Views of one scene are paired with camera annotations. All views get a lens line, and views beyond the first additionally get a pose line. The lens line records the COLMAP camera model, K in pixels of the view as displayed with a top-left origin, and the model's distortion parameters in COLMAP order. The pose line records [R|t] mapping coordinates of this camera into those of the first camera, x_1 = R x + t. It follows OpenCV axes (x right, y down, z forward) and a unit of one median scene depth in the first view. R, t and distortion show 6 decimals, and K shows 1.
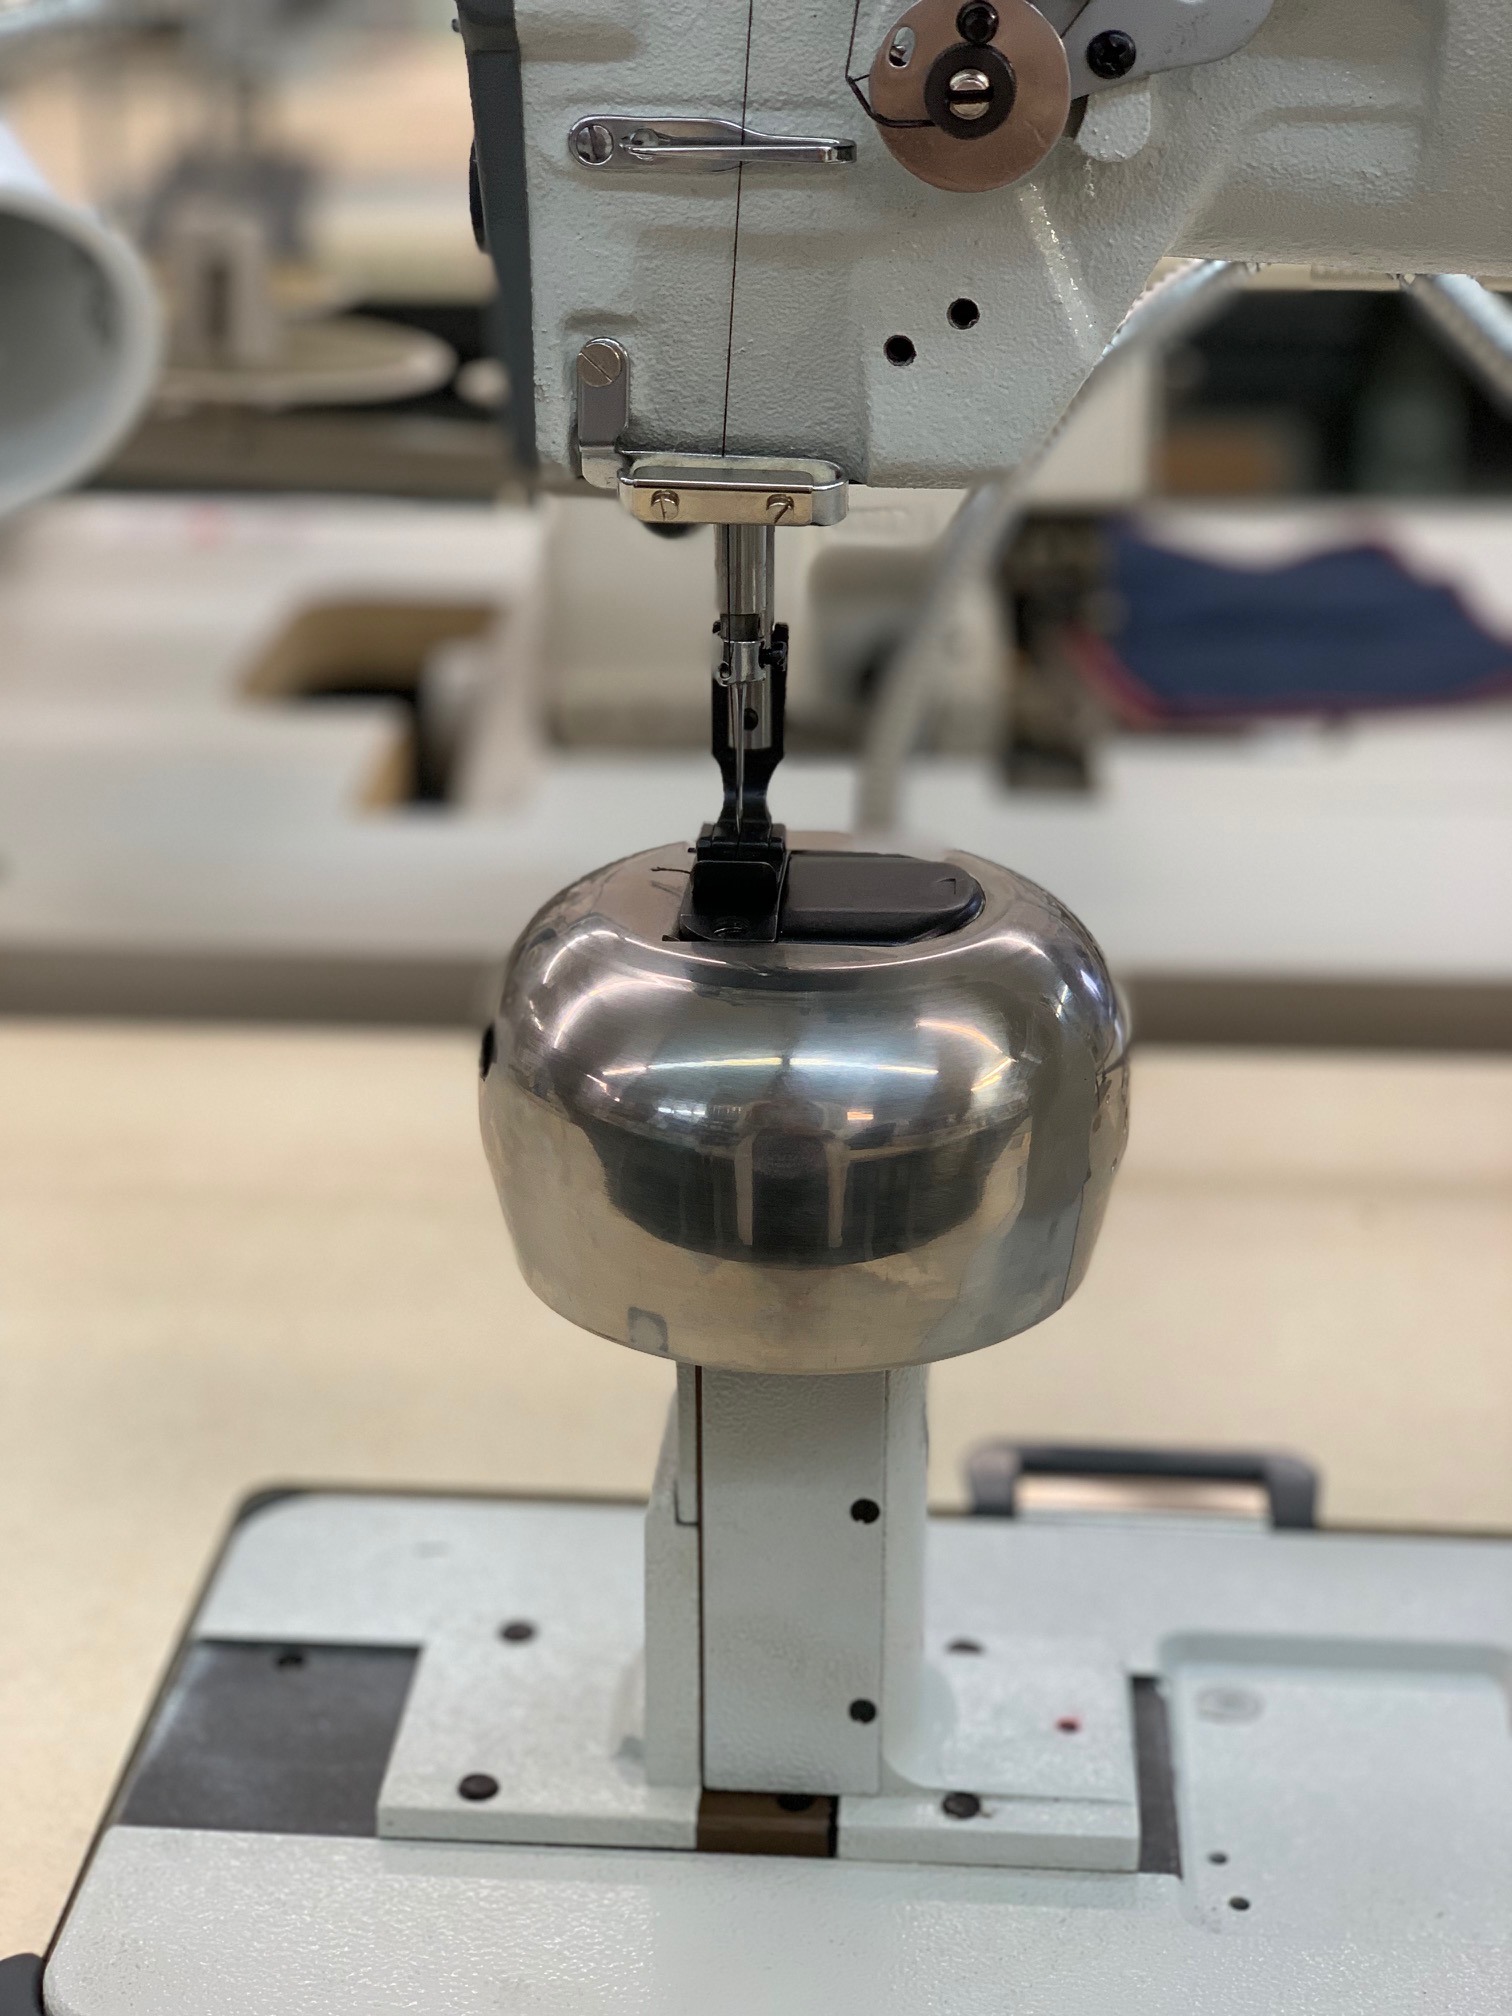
lens RADIAL K [[3064.5, 0, 756.0], [0, 3064.5, 1008.0], [0, 0, 1]] dist [0.014610, 0.118729]
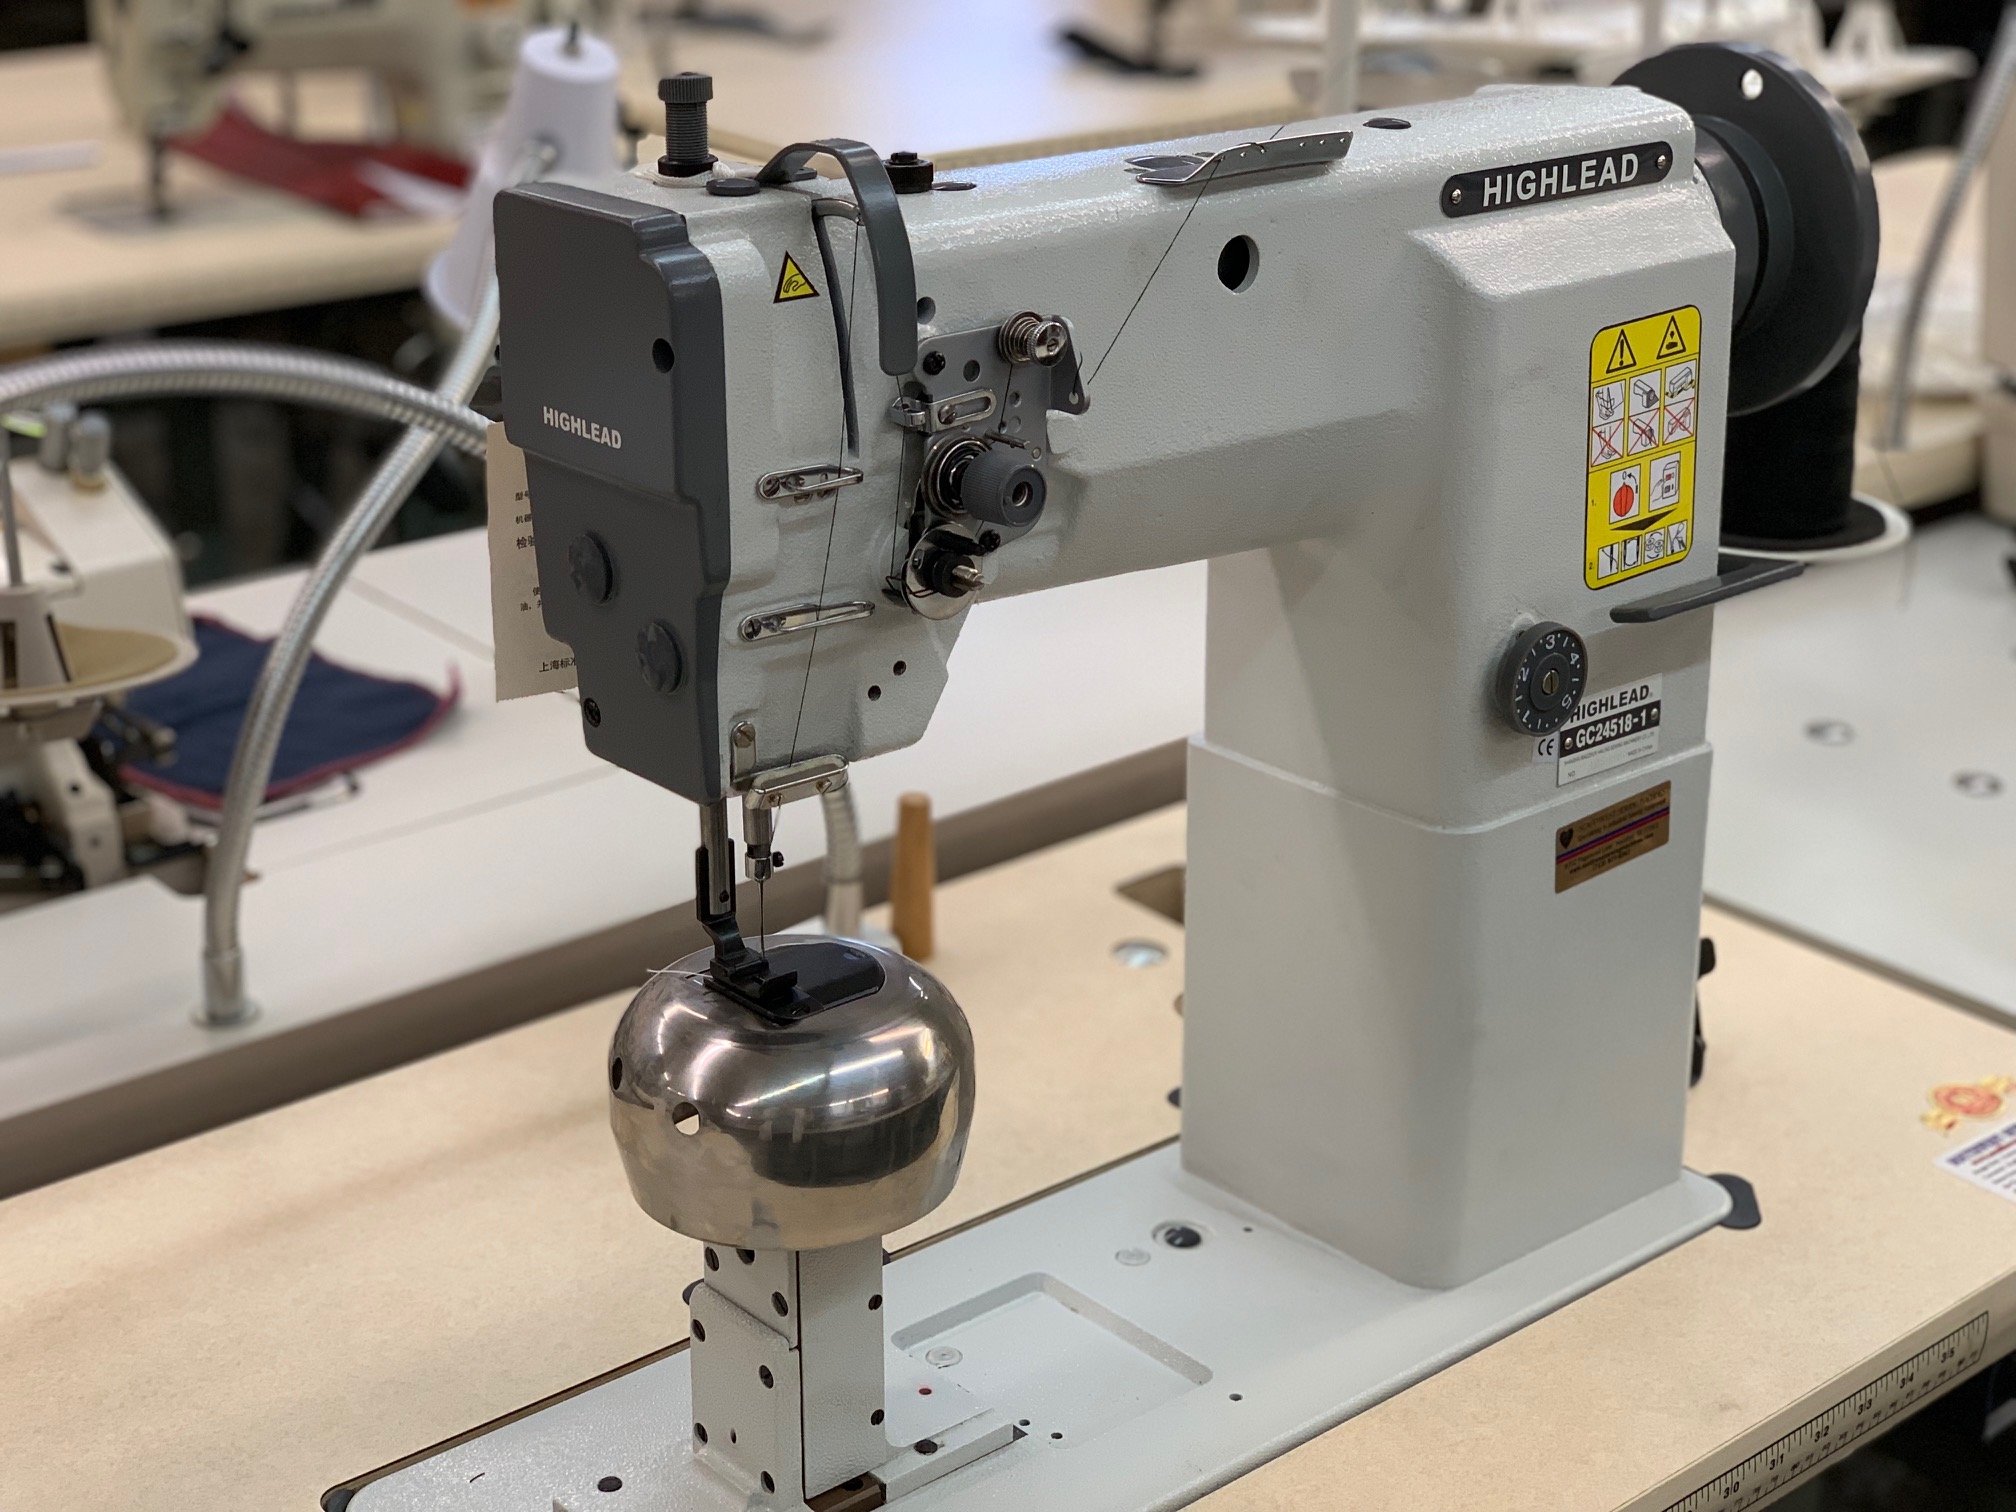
lens RADIAL K [[3064.5, 0, 1009.7], [0, 3064.5, 674.0], [0, 0, 1]] dist [0.014610, 0.118729]
pose [[0.702243, -0.229362, 0.673979, -1.165175], [0.260850, 0.963743, 0.056184, -0.304068], [-0.662429, 0.136353, 0.736611, -0.473127]]
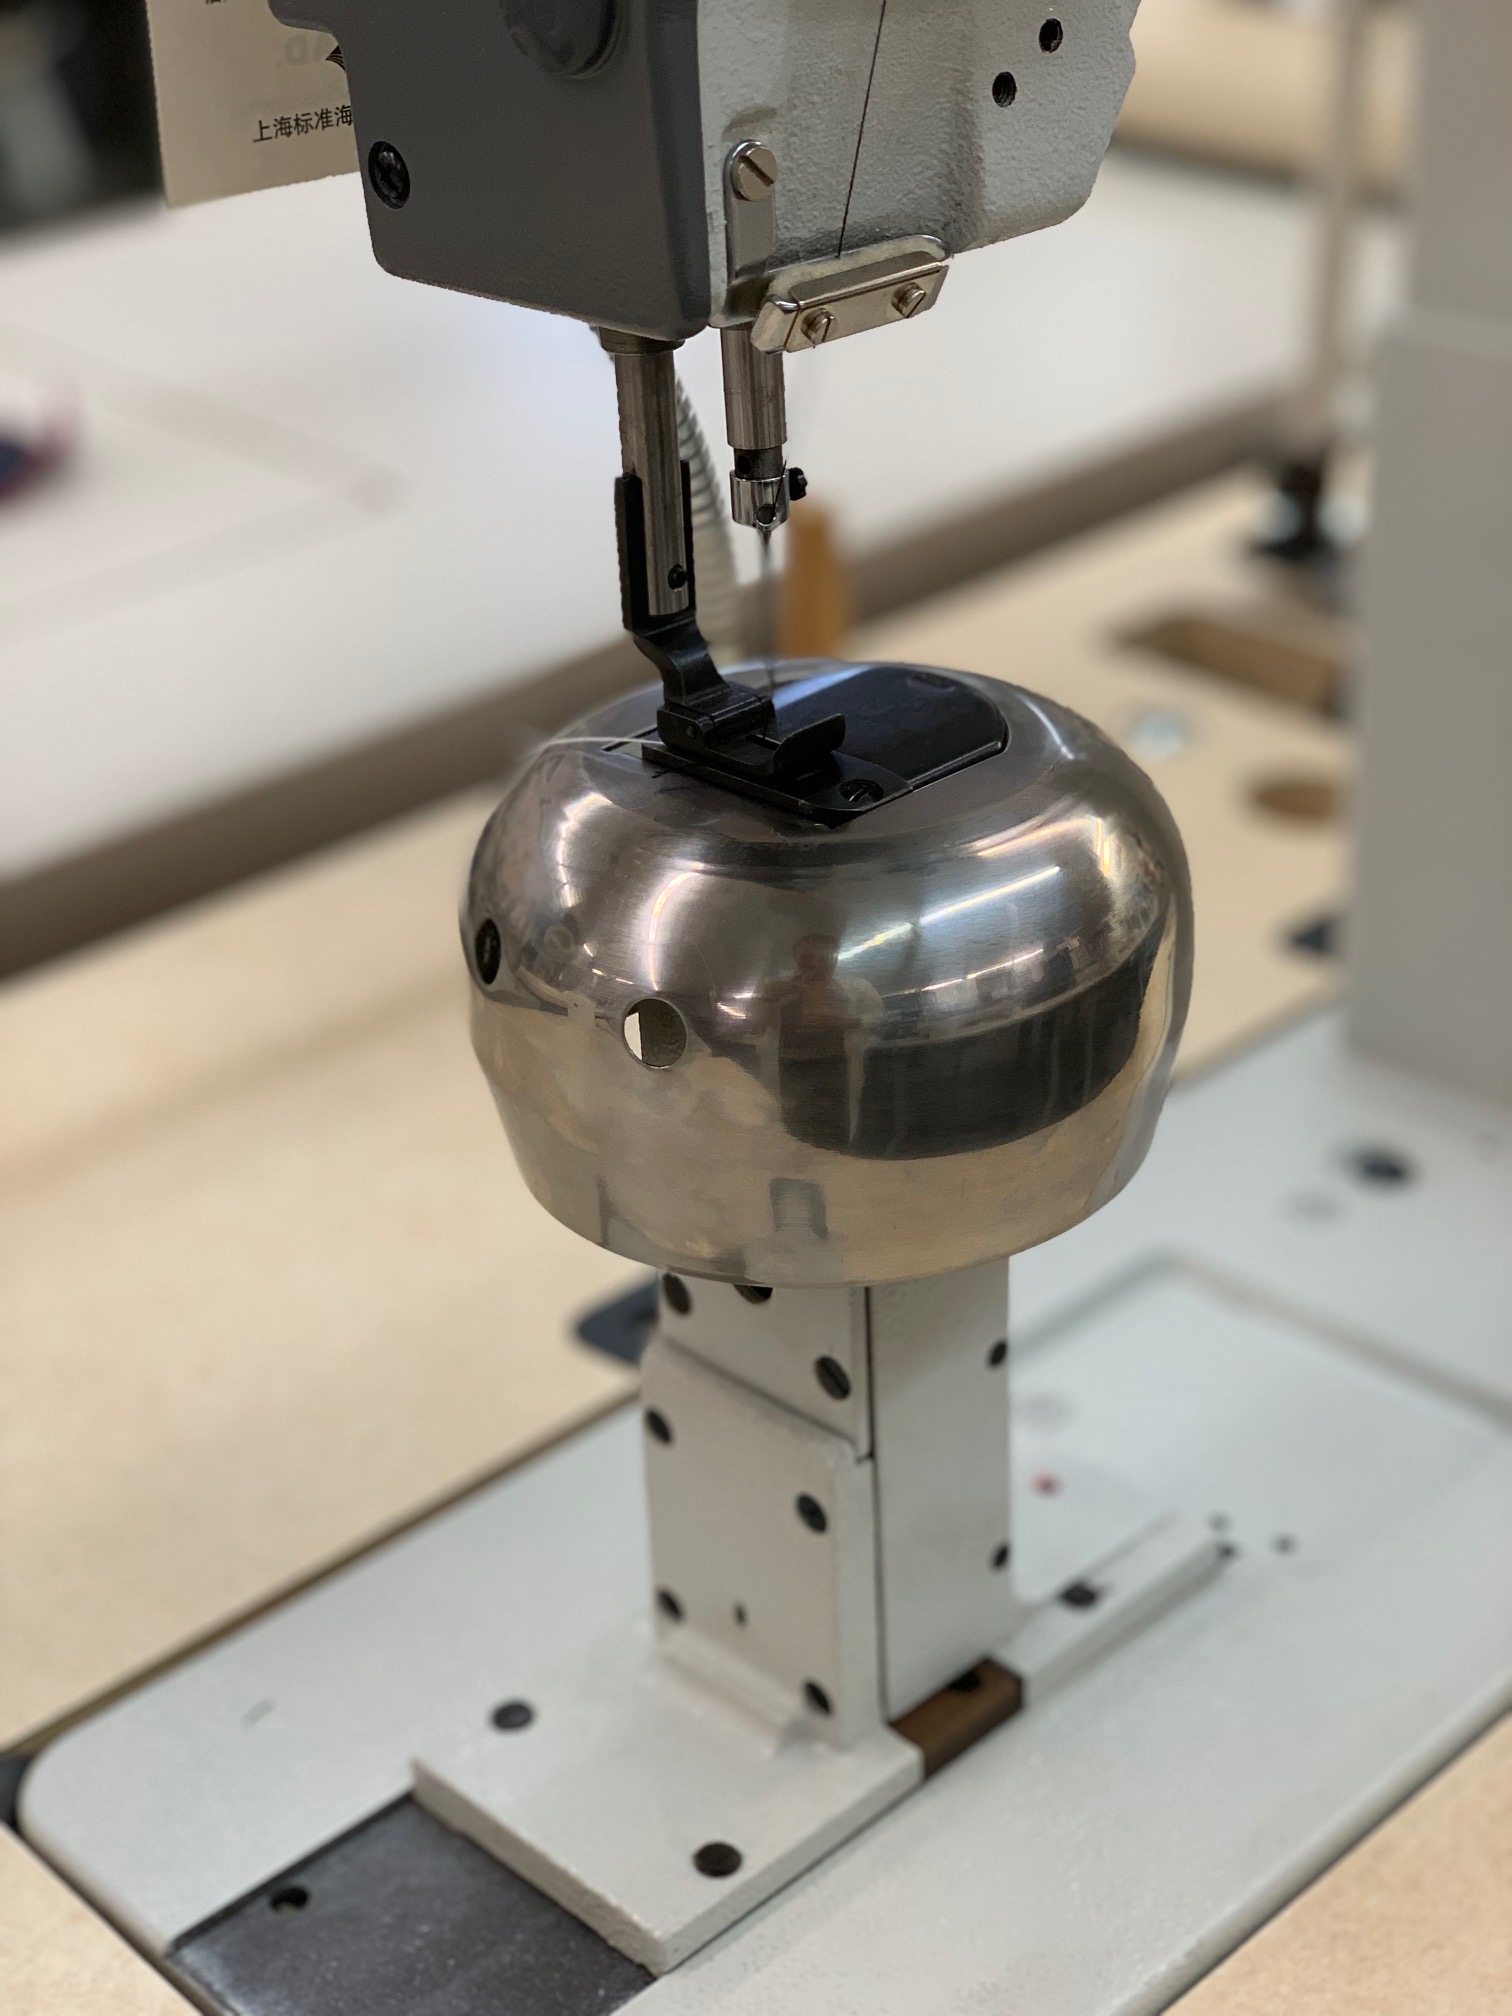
lens RADIAL K [[3147.6, 0, 756.0], [0, 3147.6, 1008.0], [0, 0, 1]] dist [-0.030042, 0.082899]
pose [[0.658070, -0.370996, 0.655214, -0.678532], [0.315956, 0.925929, 0.206948, -0.174221], [-0.683459, 0.070832, 0.726545, 0.395210]]
